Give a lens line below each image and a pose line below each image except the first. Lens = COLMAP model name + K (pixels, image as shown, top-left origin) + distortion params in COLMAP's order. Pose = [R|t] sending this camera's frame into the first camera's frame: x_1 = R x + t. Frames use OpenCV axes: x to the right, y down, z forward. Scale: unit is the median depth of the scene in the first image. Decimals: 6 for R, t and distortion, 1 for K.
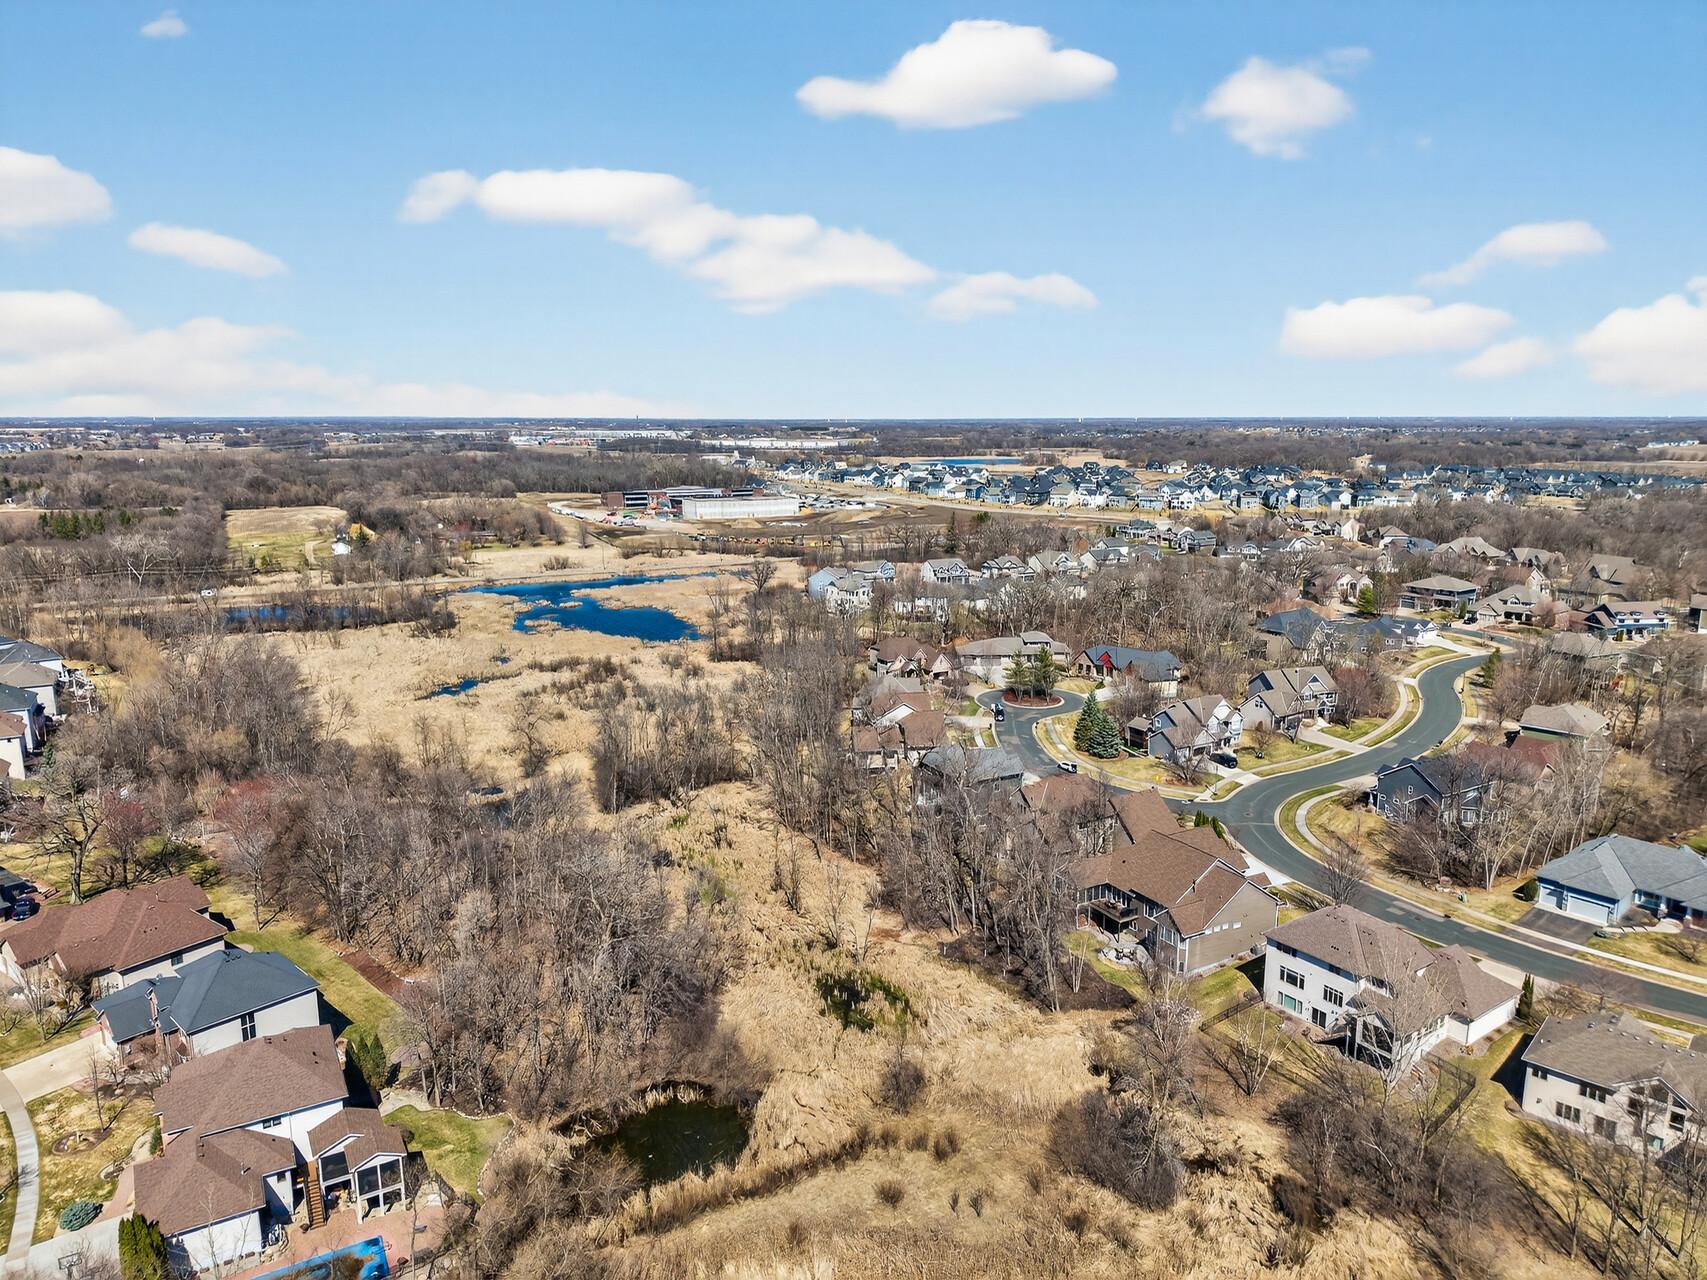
lens RADIAL K [[1195.6, 0, 853.5], [0, 1195.6, 640.0], [0, 0, 1]] dist [0.070353, -0.003559]
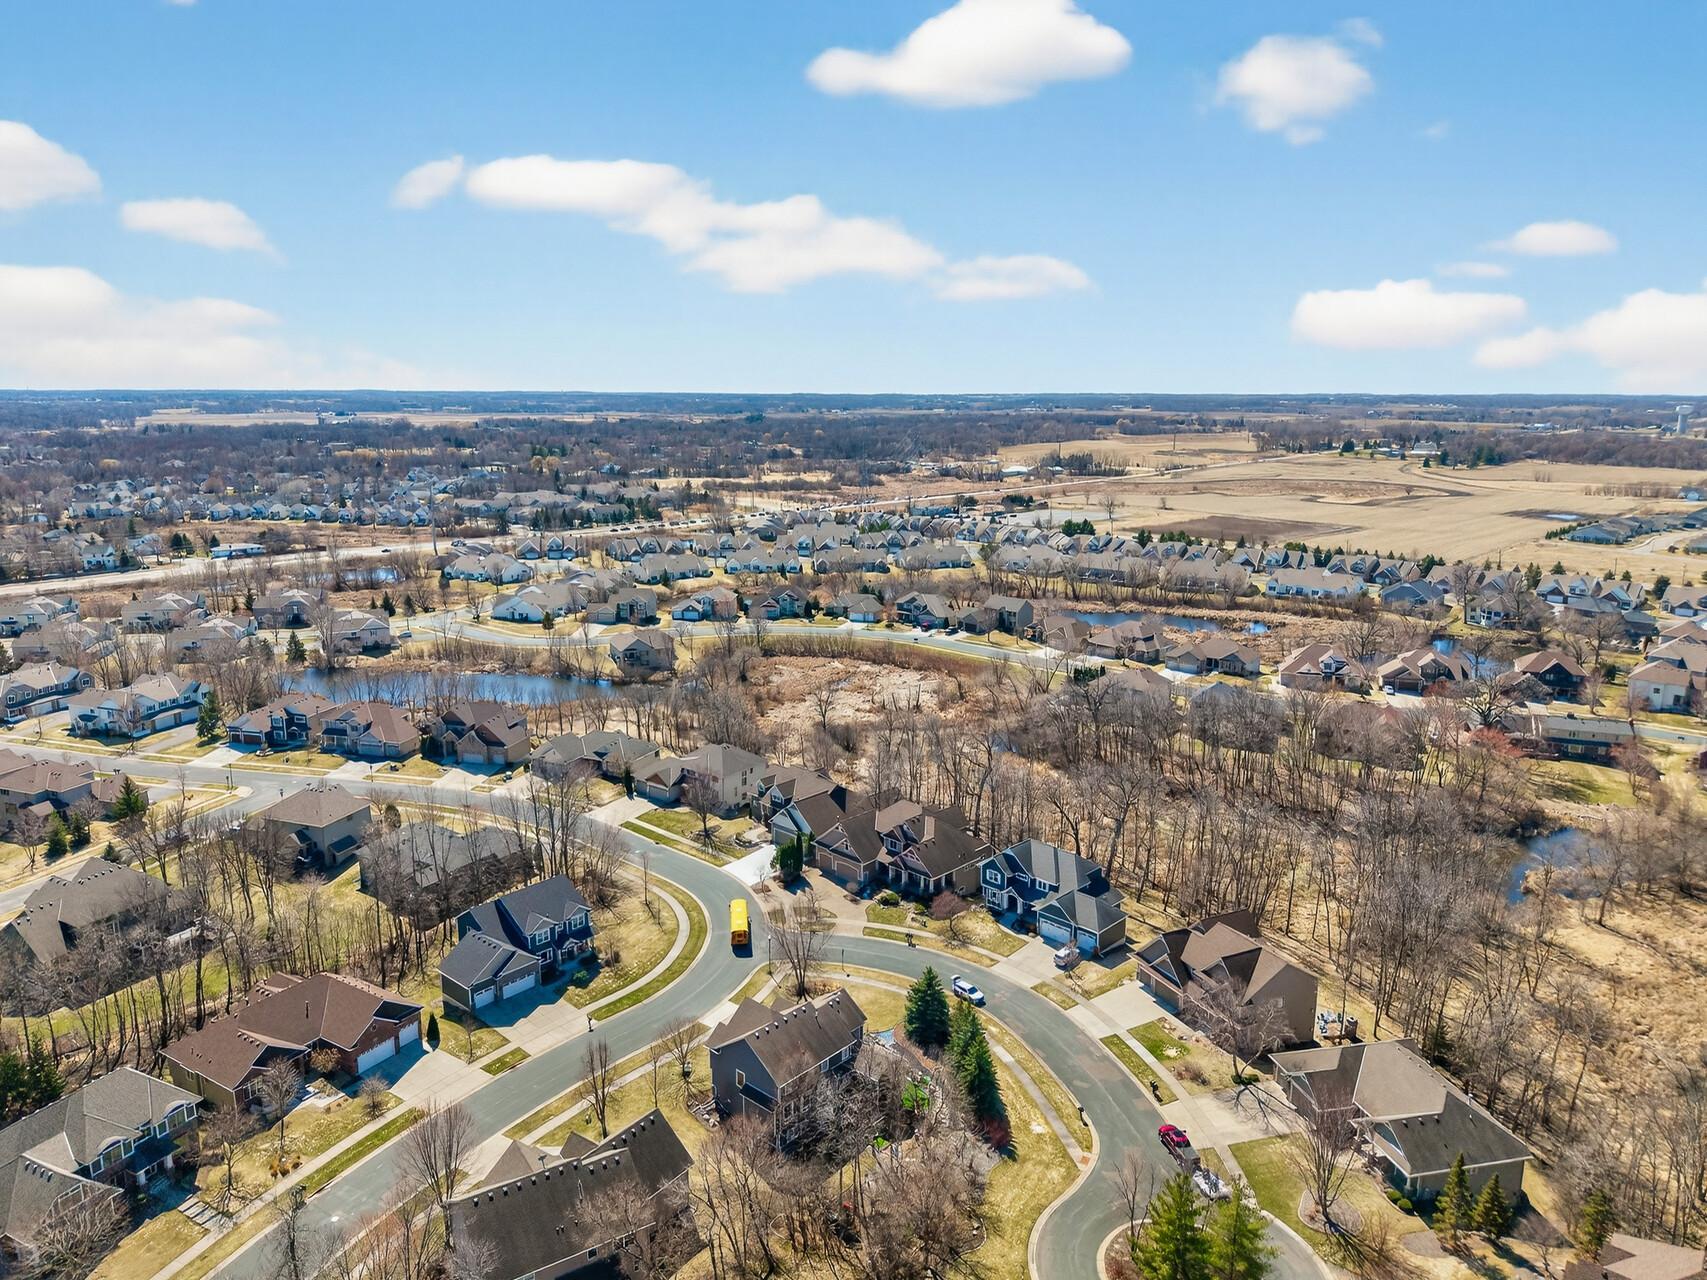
lens RADIAL K [[1153.7, 0, 853.5], [0, 1153.7, 640.0], [0, 0, 1]] dist [0.085652, -0.126140]
pose [[-0.955523, 0.057897, -0.289176, 0.318502], [-0.061252, 0.920199, 0.386630, -0.253485], [0.288484, 0.387147, -0.875725, 1.117194]]
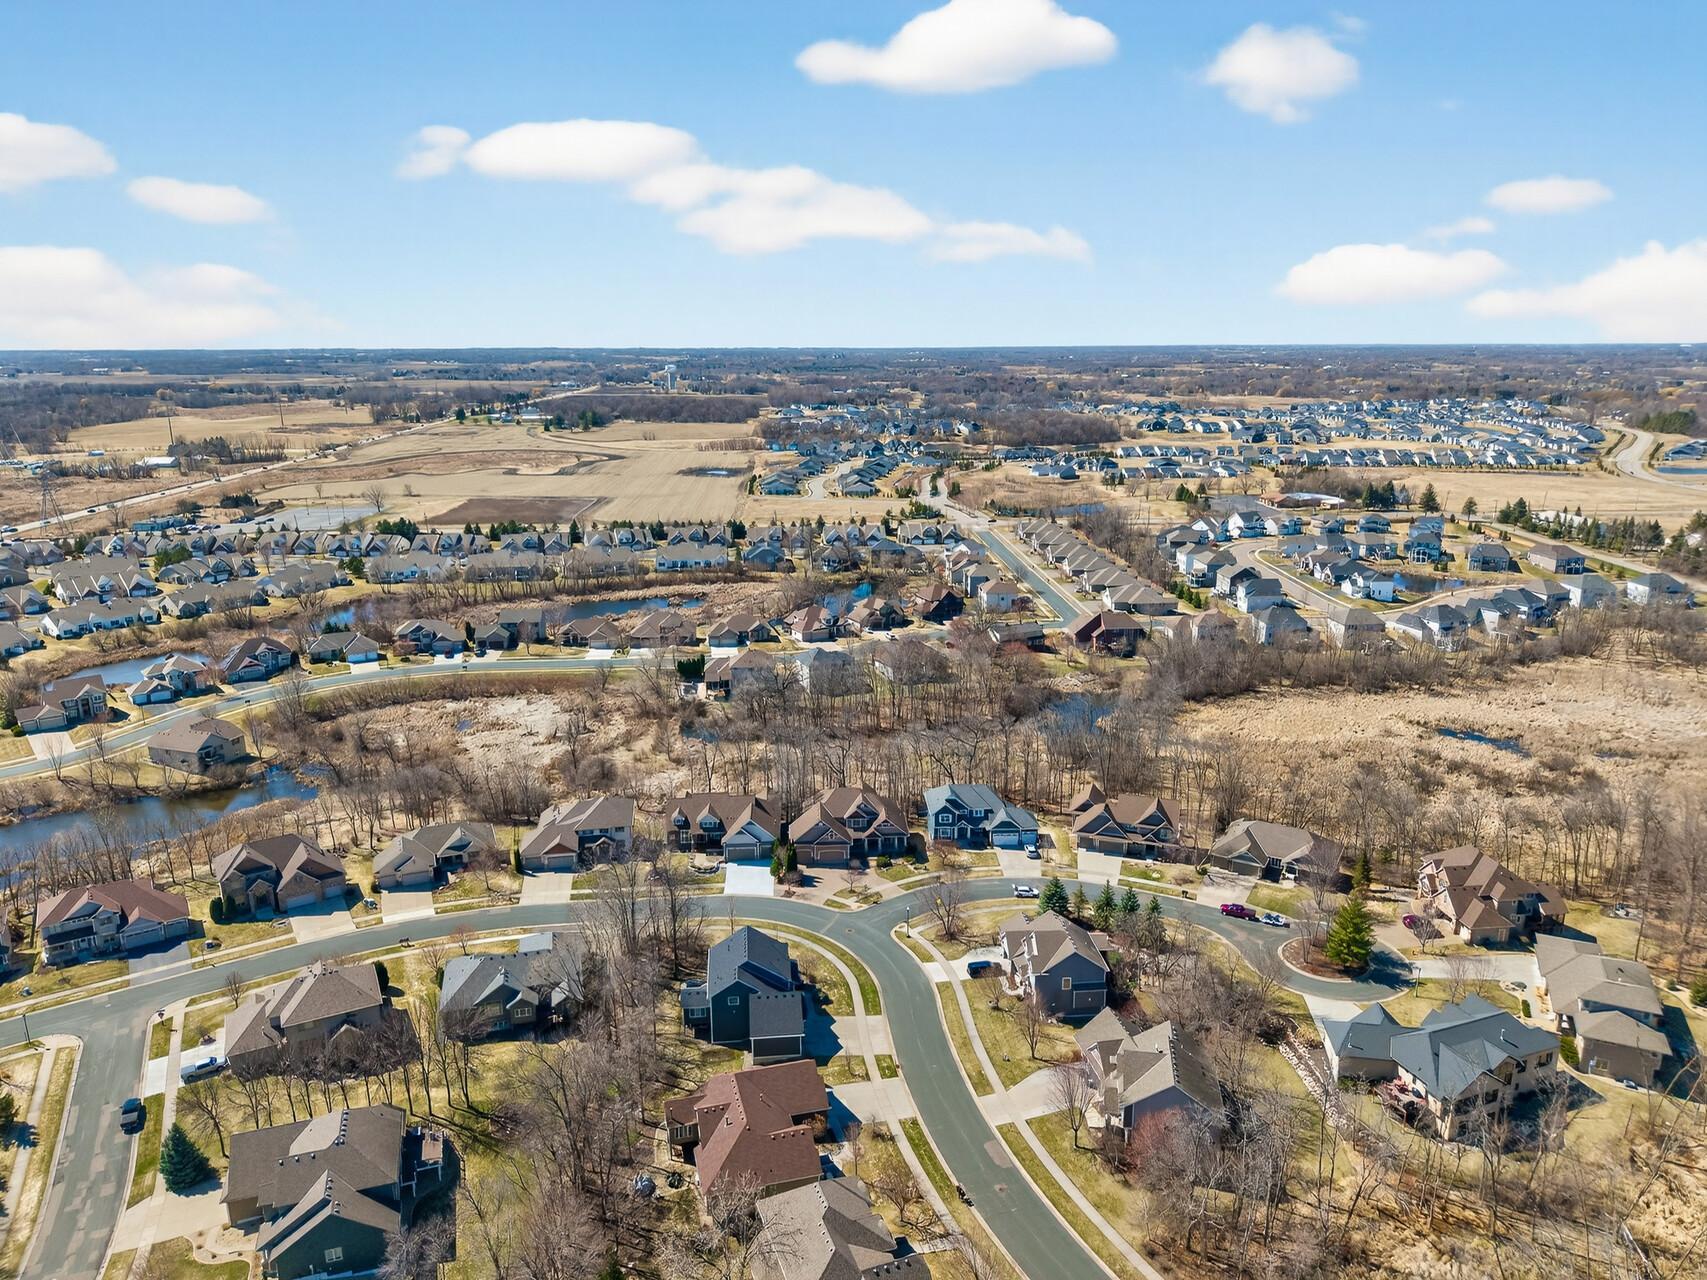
lens RADIAL K [[1141.2, 0, 861.4], [0, 1141.2, 640.1], [0, 0, 1]] dist [0.080884, -0.002295]
pose [[-0.432580, 0.225764, -0.872872, 0.759026], [-0.173291, 0.929270, 0.326231, -0.277585], [0.884785, 0.292382, -0.362861, 0.869886]]
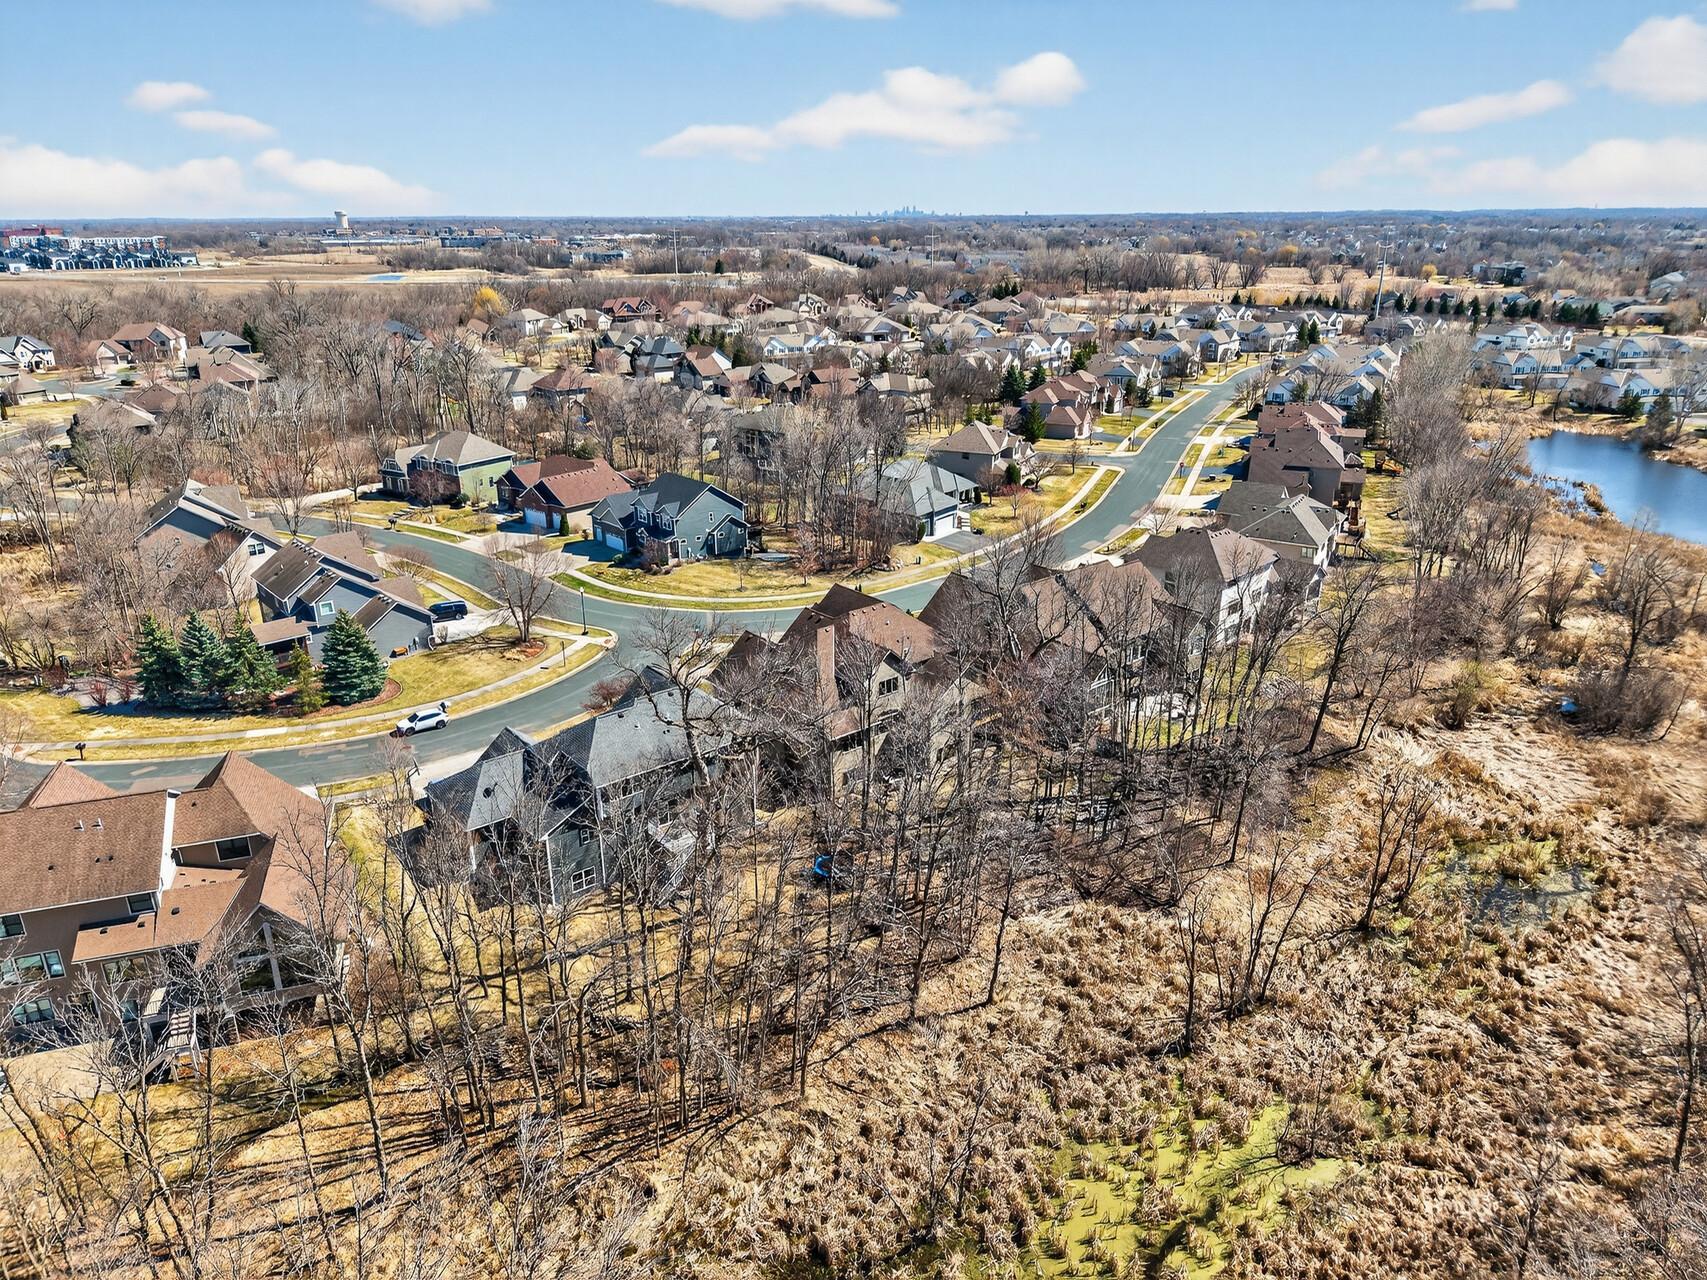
lens RADIAL K [[1153.7, 0, 853.5], [0, 1153.7, 640.0], [0, 0, 1]] dist [0.085652, -0.126140]
pose [[-0.199468, -0.339755, 0.919118, -0.212799], [0.194044, 0.905698, 0.376906, -0.053617], [-0.960499, 0.253531, -0.114731, 0.657992]]
